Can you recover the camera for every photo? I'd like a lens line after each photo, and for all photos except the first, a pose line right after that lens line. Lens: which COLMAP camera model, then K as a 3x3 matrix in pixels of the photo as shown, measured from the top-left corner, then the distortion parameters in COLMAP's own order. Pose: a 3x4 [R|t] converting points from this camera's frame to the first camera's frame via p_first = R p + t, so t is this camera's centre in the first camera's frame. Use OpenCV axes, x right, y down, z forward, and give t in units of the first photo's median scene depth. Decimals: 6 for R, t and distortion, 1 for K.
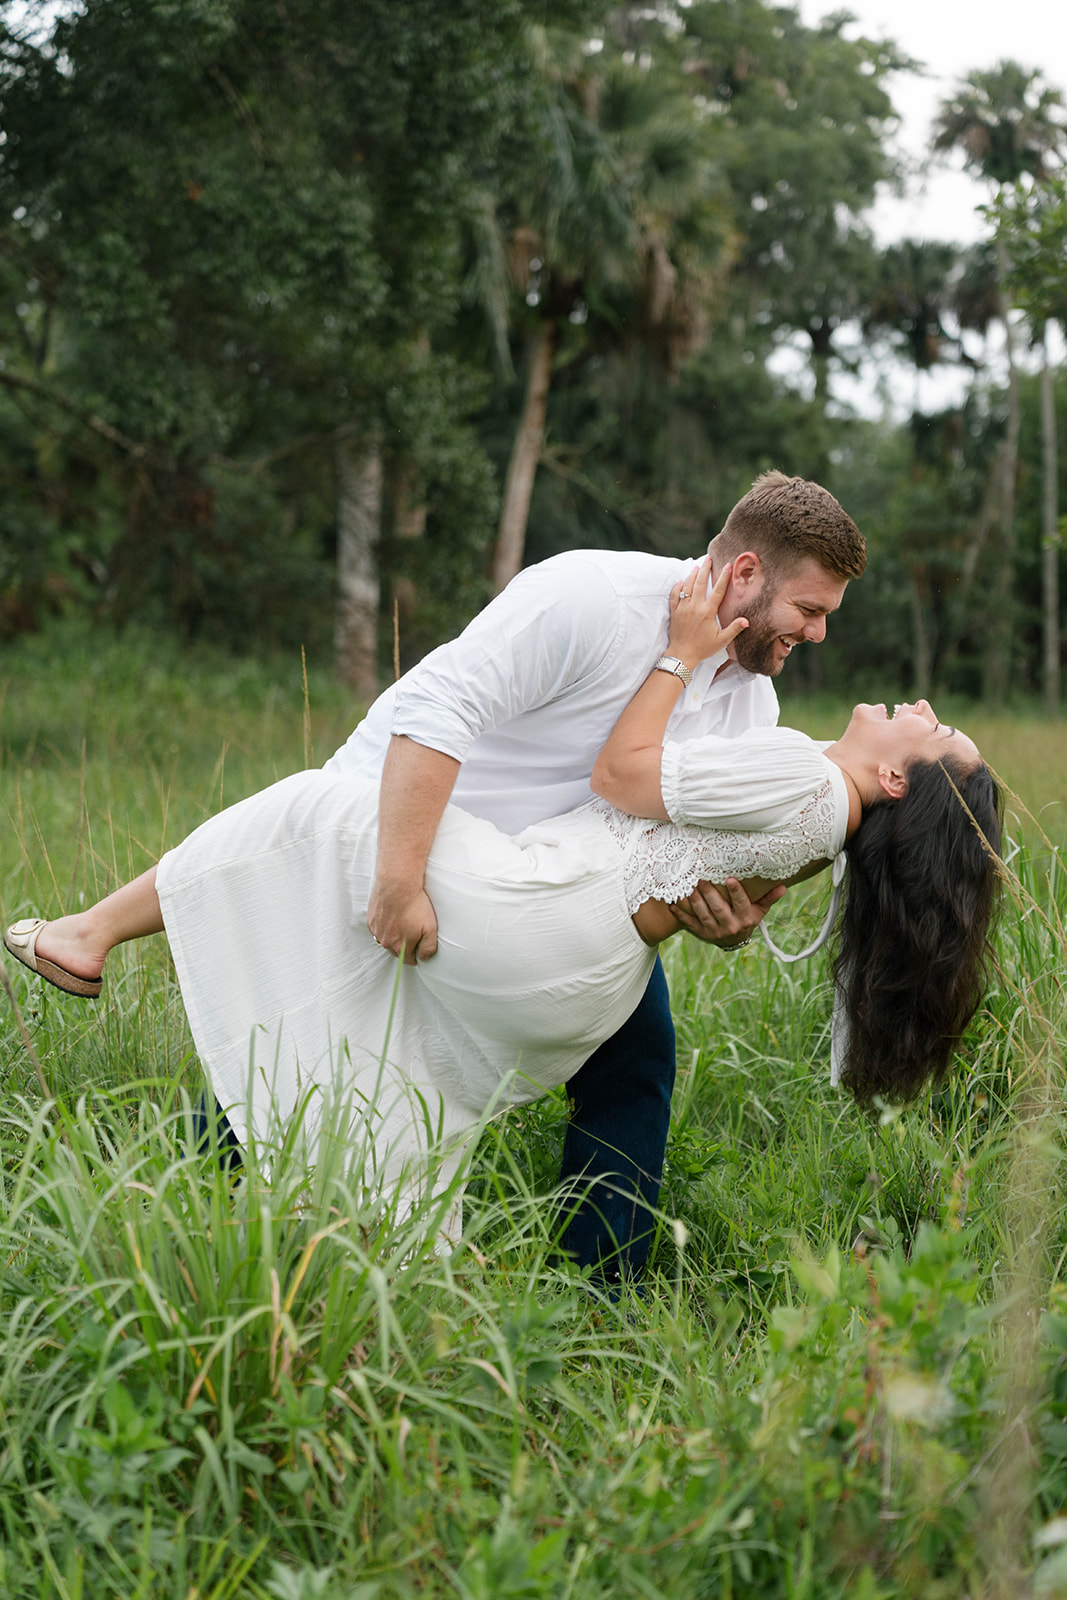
lens RADIAL K [[2857.8, 0, 533.7], [0, 2857.8, 769.0], [0, 0, 1]] dist [-0.008302, -0.070091]
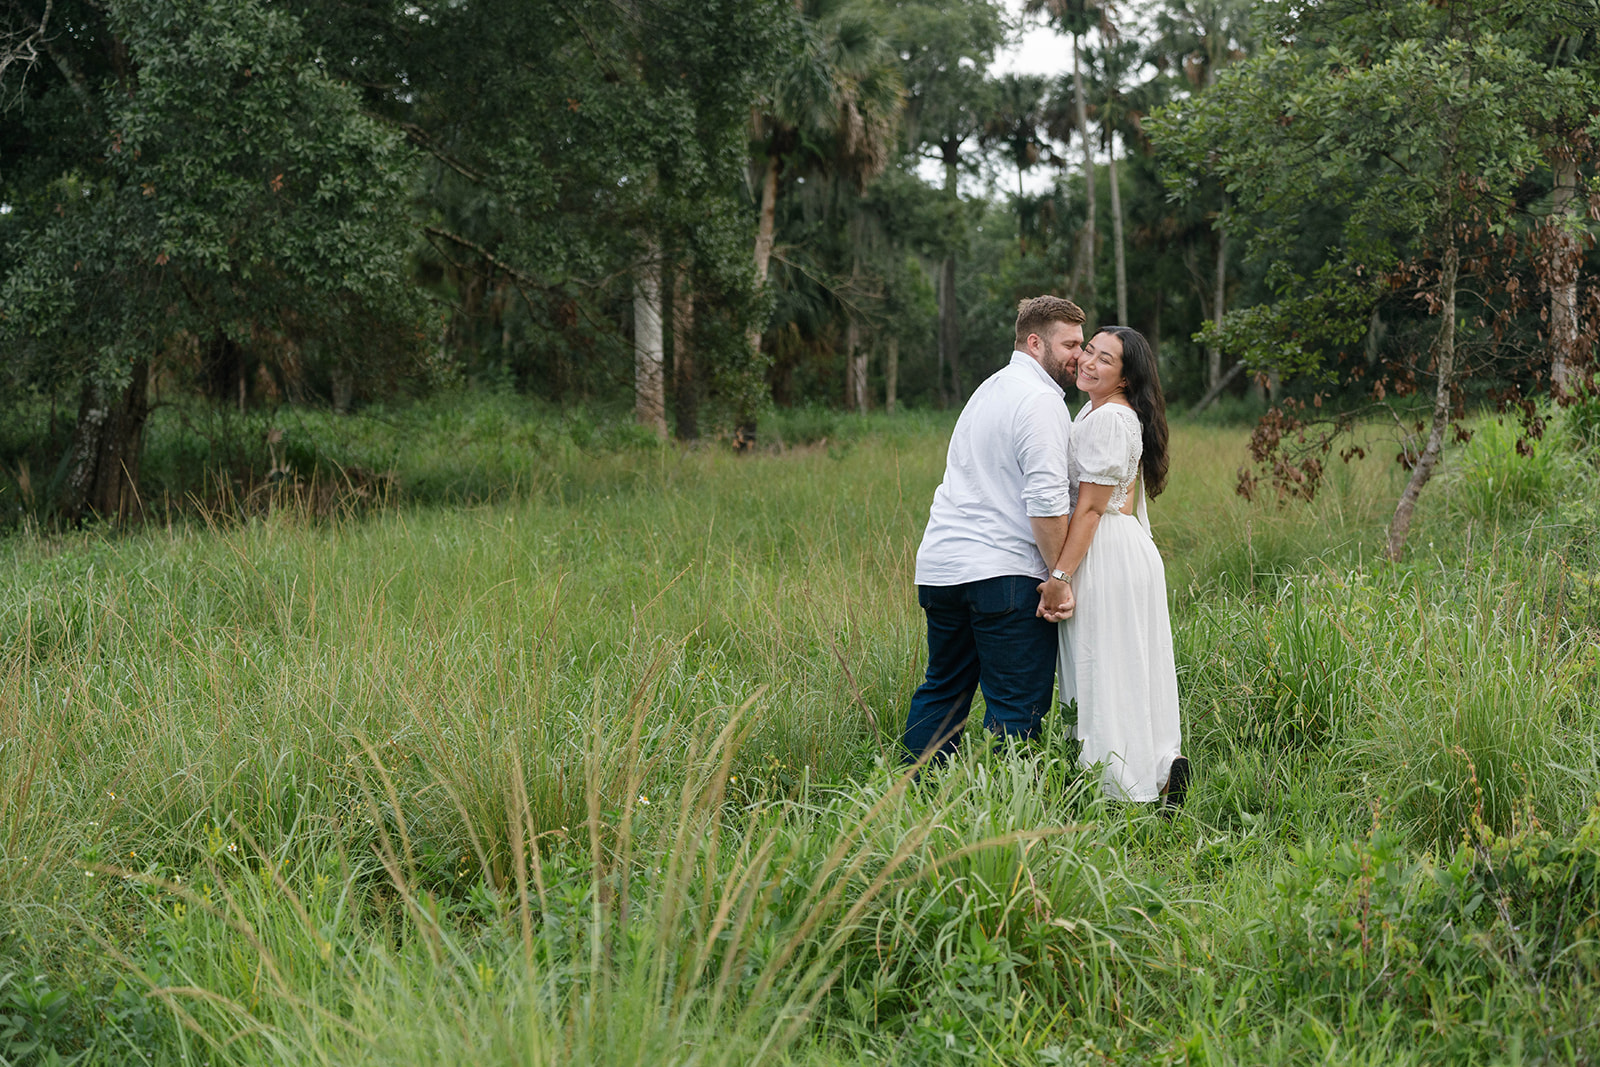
lens RADIAL K [[2072.0, 0, 819.1], [0, 2072.0, 506.0], [0, 0, 1]] dist [0.020628, -0.044079]
pose [[0.998141, -0.049064, 0.036155, -0.018455], [0.048255, 0.998572, 0.022925, -0.007343], [-0.037228, -0.021137, 0.999083, -0.026767]]
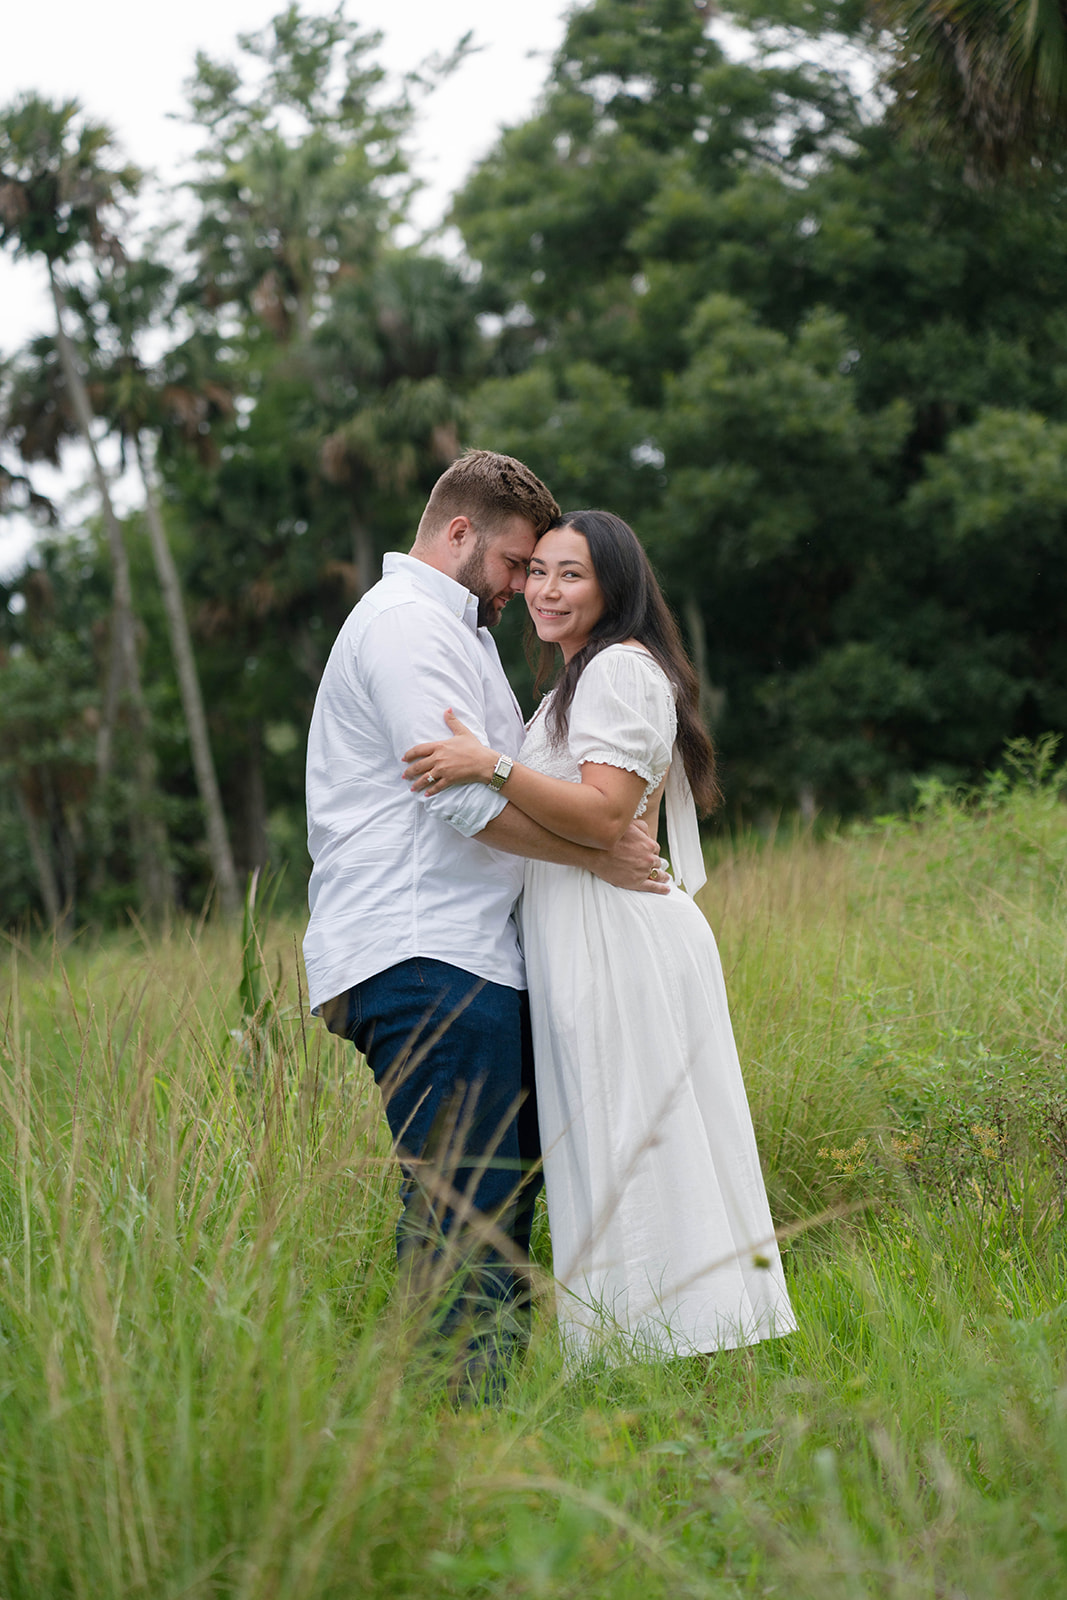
lens RADIAL K [[3392.0, 0, 511.5], [0, 3392.0, 800.7], [0, 0, 1]] dist [0.041016, -0.214692]
pose [[0.945761, -0.160593, 0.282393, 0.004079], [0.180580, 0.982481, -0.046057, 0.000092], [-0.270049, 0.094554, 0.958193, 0.226081]]
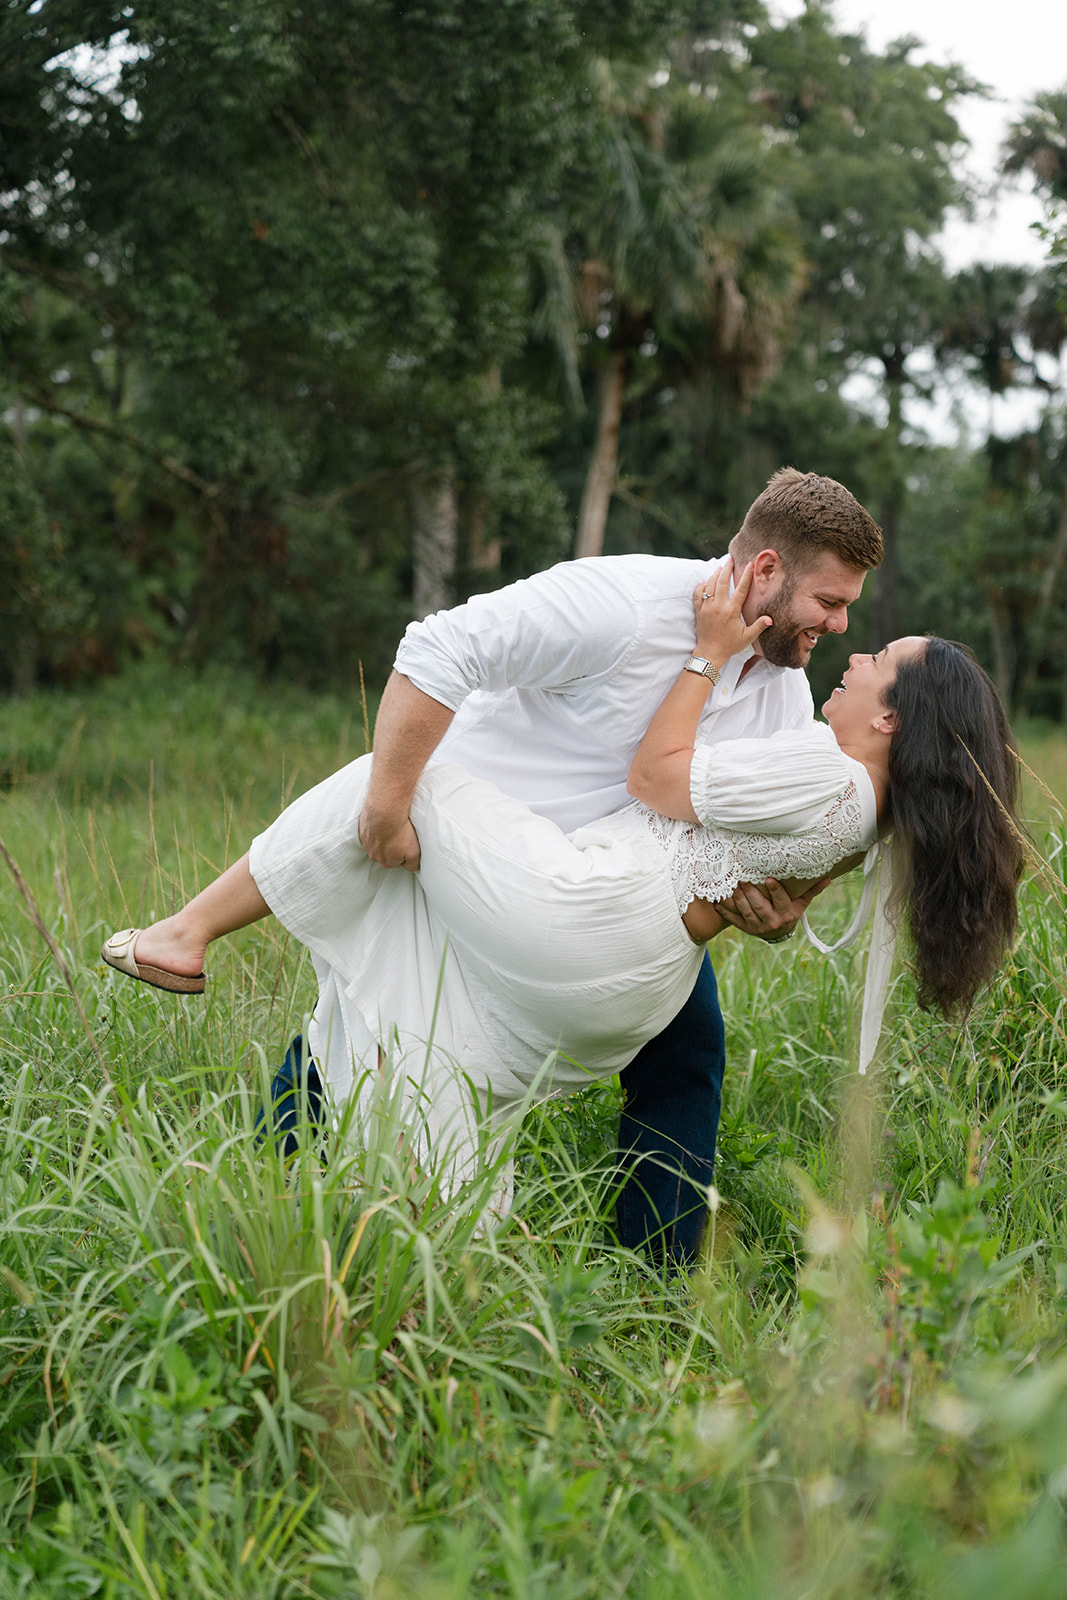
lens RADIAL K [[2854.6, 0, 549.0], [0, 2854.6, 798.9], [0, 0, 1]] dist [0.011826, -0.182349]
pose [[0.999499, -0.020822, -0.023818, 0.001323], [0.020781, 0.999782, -0.001958, 0.001190], [0.023854, 0.001462, 0.999714, -0.003064]]
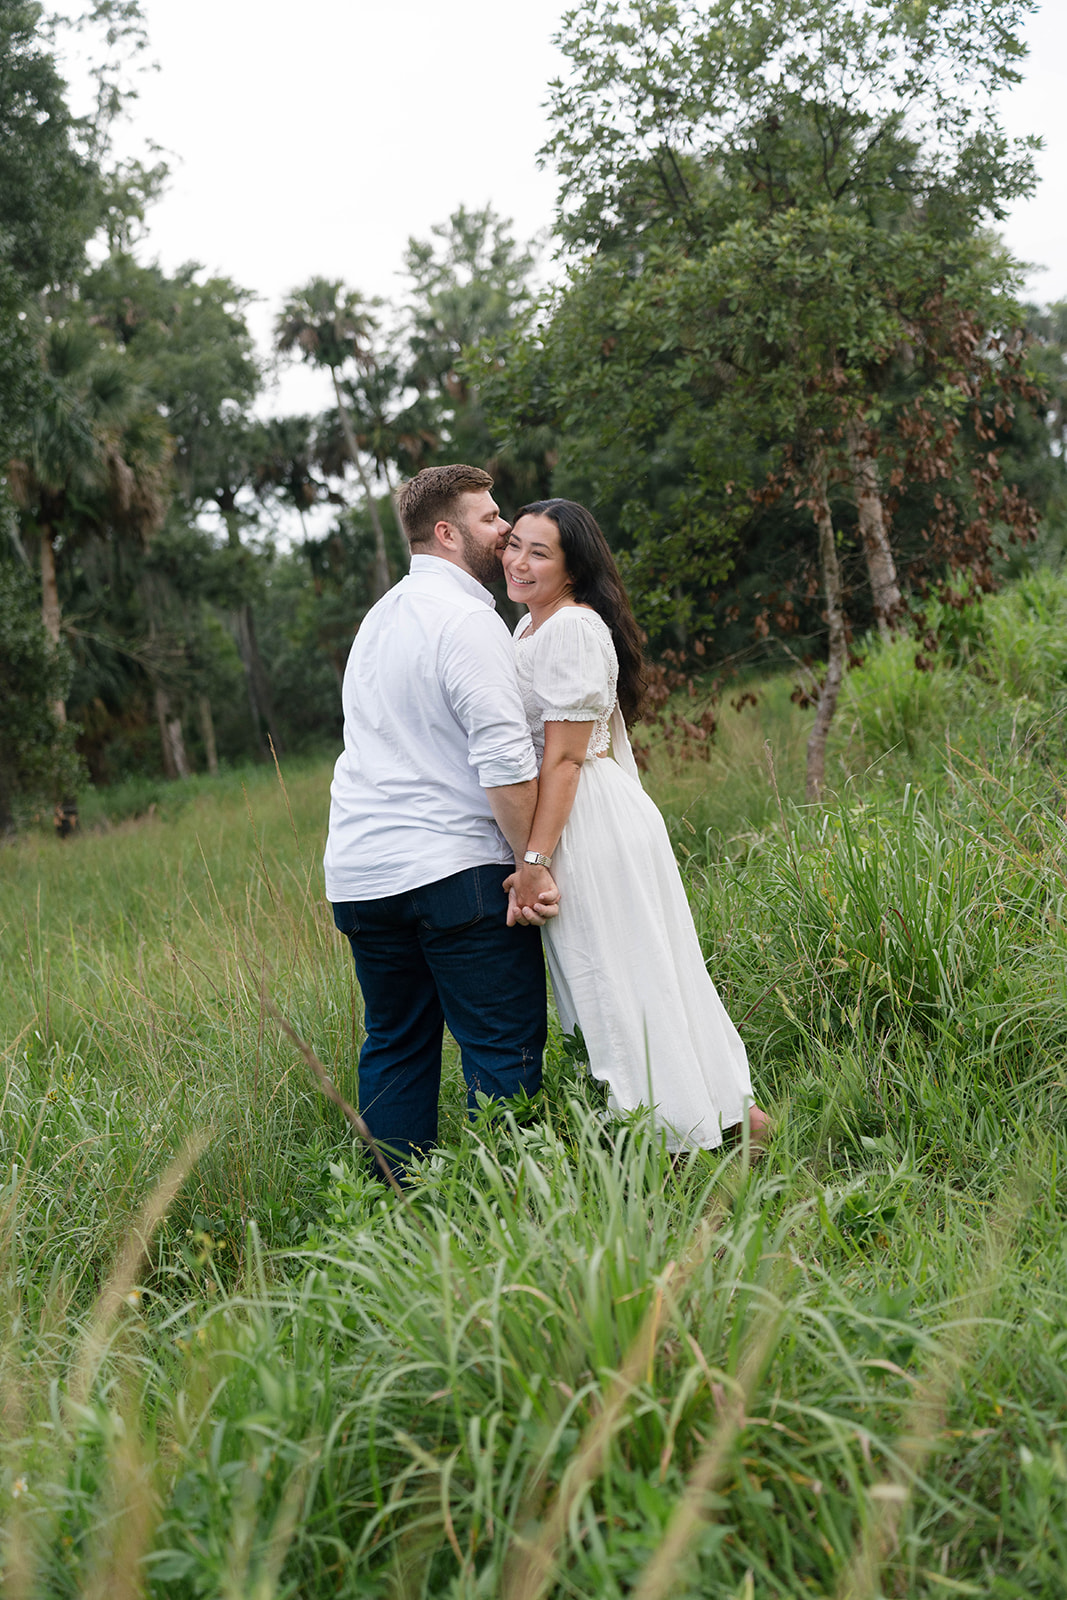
lens RADIAL K [[2072.0, 0, 497.5], [0, 2072.0, 806.3], [0, 0, 1]] dist [0.020628, -0.044079]
pose [[0.954047, -0.220993, 0.202378, -0.018700], [0.221312, 0.974970, 0.021341, -0.003482], [-0.202029, 0.024428, 0.979075, 0.016422]]
